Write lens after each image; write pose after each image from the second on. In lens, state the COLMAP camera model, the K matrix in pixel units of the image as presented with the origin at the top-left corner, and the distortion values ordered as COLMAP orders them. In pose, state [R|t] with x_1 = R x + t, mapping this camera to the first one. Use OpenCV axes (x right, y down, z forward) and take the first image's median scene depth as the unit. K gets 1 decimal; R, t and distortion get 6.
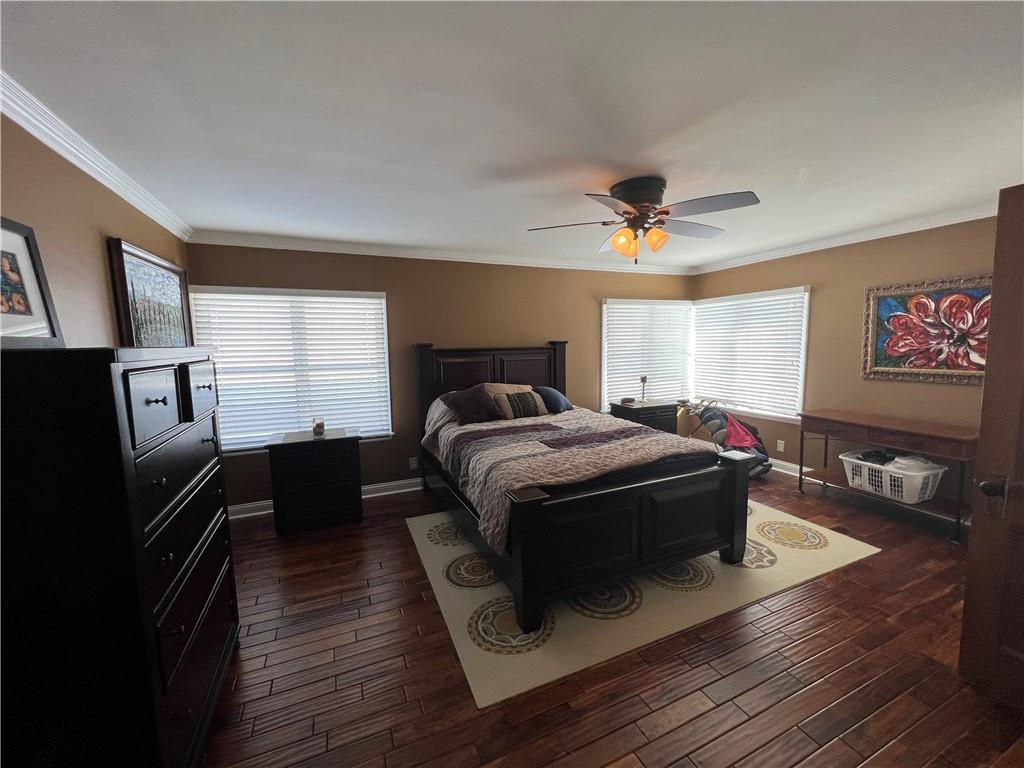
lens RADIAL K [[408.8, 0, 512.0], [0, 408.8, 384.0], [0, 0, 1]] dist [0.000675, 0.000264]
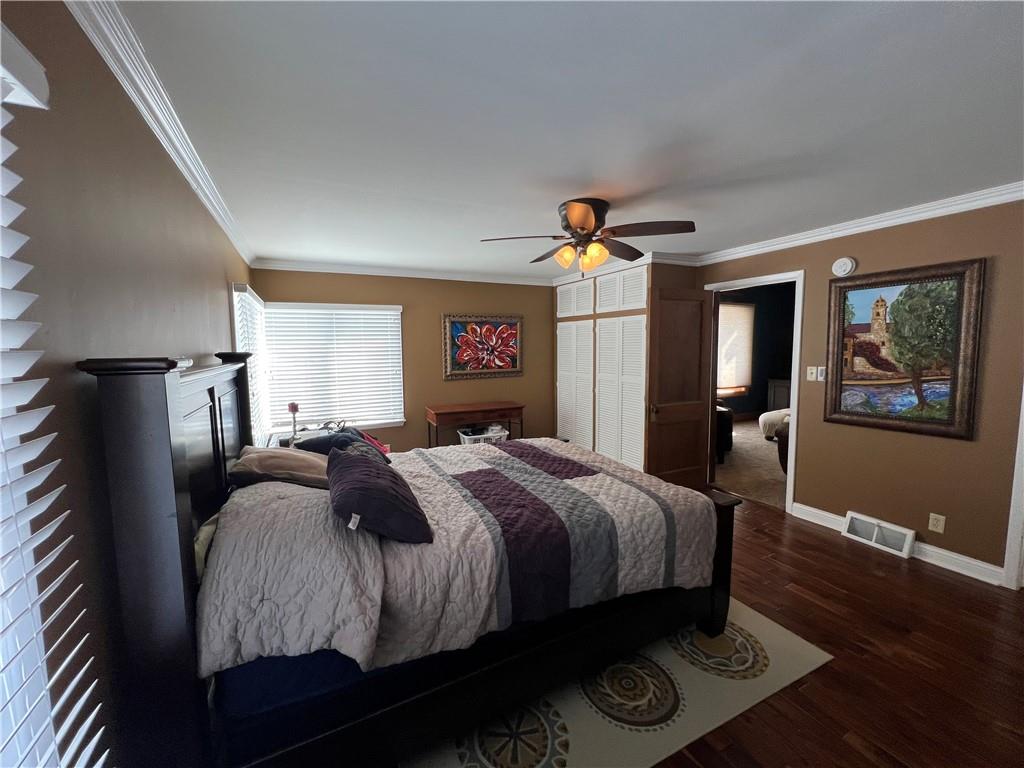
lens RADIAL K [[408.8, 0, 512.0], [0, 408.8, 384.0], [0, 0, 1]] dist [0.000675, 0.000264]
pose [[-0.050865, -0.073178, 0.996021, -0.593795], [0.114000, 0.990368, 0.078584, -0.094725], [-0.992178, 0.117544, -0.042033, 0.967945]]
